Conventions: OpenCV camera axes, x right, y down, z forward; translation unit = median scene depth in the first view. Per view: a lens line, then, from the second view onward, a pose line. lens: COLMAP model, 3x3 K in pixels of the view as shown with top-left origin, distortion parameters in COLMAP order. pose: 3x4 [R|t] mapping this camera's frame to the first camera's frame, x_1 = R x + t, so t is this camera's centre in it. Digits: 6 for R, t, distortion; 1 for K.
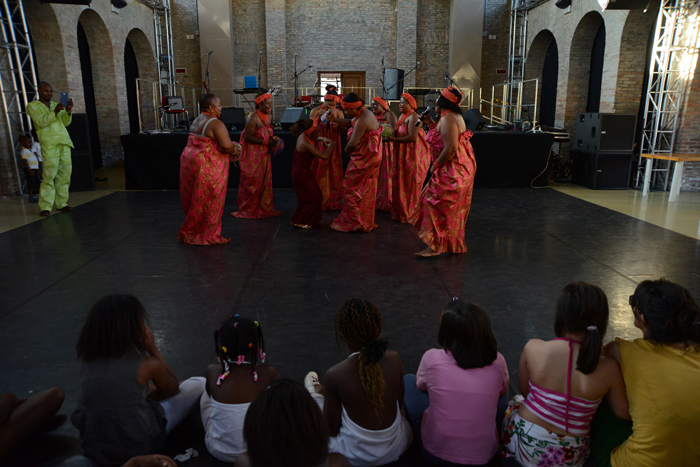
lens RADIAL K [[489.1, 0, 352.2], [0, 489.1, 234.8], [0, 0, 1]] dist [-0.162488, 0.146087]
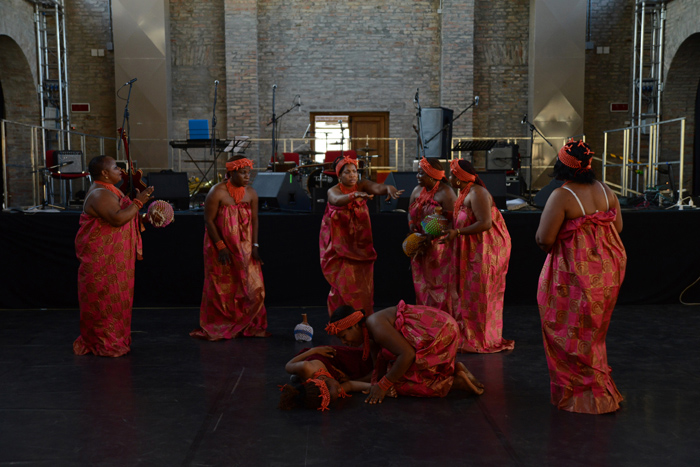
lens RADIAL K [[837.6, 0, 350.0], [0, 837.6, 233.5], [0, 0, 1]] dist [0.017025, 0.384723]
pose [[0.999755, -0.002166, -0.022012, 0.001534], [-0.001825, 0.983727, -0.179661, 0.000260], [0.022043, 0.179657, 0.983482, -0.012910]]
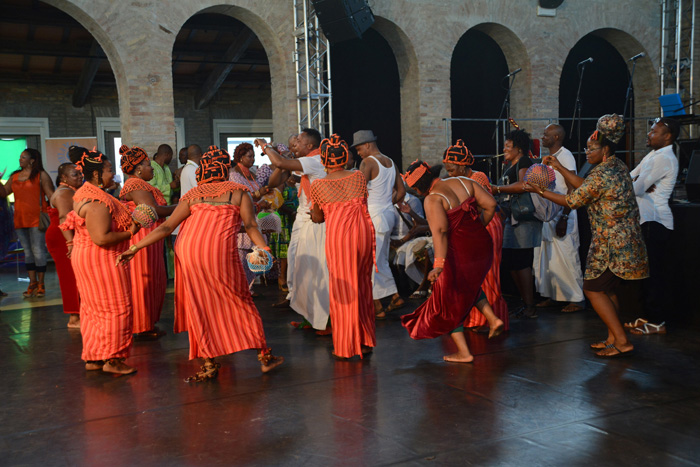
lens RADIAL K [[837.6, 0, 350.0], [0, 837.6, 233.5], [0, 0, 1]] dist [0.017025, 0.384723]
pose [[0.449547, 0.050131, -0.891849, 0.446469], [-0.186296, 0.981730, -0.038721, -0.064312], [0.873614, 0.183555, 0.450673, 0.248588]]
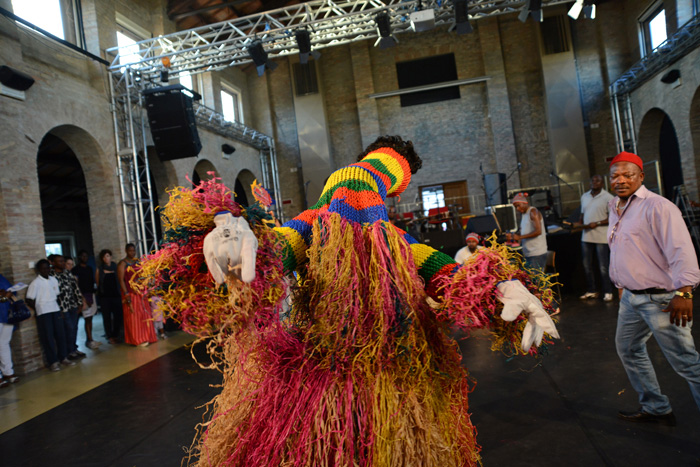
lens RADIAL K [[489.1, 0, 352.2], [0, 489.1, 234.8], [0, 0, 1]] dist [-0.162488, 0.146087]
pose [[0.968122, -0.118101, -0.220888, 0.008673], [0.064176, 0.969383, -0.237019, -0.014241], [0.242118, 0.215287, 0.946060, 0.038328]]
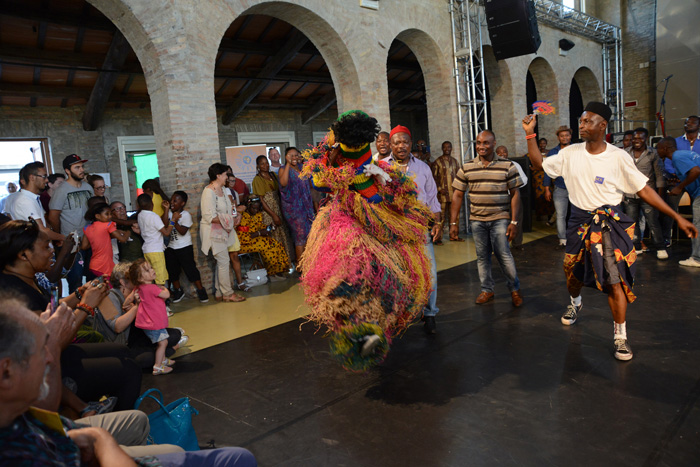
lens RADIAL K [[489.1, 0, 352.2], [0, 489.1, 234.8], [0, 0, 1]] dist [-0.162488, 0.146087]
pose [[0.646391, 0.044535, -0.761706, -0.010954], [-0.105398, 0.993936, -0.031329, -0.011858], [0.755692, 0.100533, 0.647165, 0.039365]]
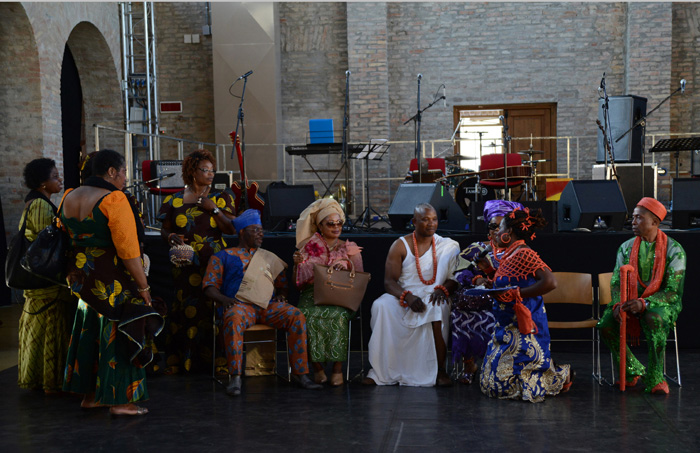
lens RADIAL K [[1088.8, 0, 362.9], [0, 1088.8, 243.1], [0, 0, 1]] dist [0.137852, 0.491263]
pose [[0.990511, -0.009183, -0.137129, -0.017702], [-0.017992, 0.980514, -0.195623, 0.007747], [0.136253, 0.196234, 0.971044, -0.044103]]
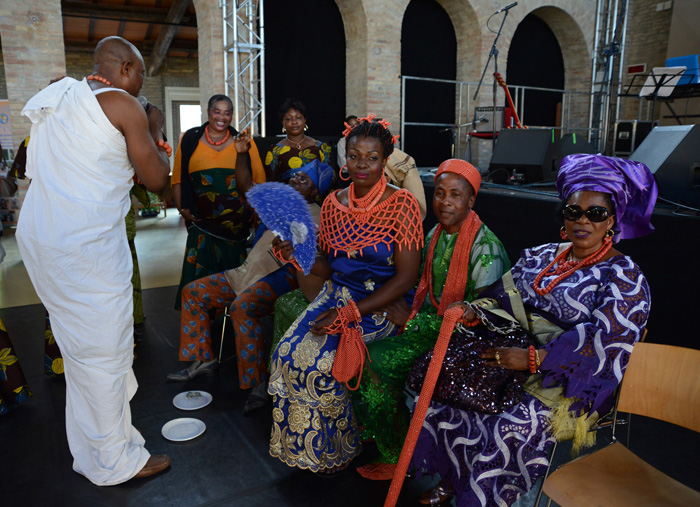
lens RADIAL K [[536.8, 0, 322.6], [0, 536.8, 249.3], [0, 0, 1]] dist [-0.162895, 0.141538]
pose [[0.469239, 0.172860, -0.865987, 0.060313], [-0.209923, 0.974378, 0.080748, -0.117580], [0.857757, 0.143900, 0.493504, 0.465513]]
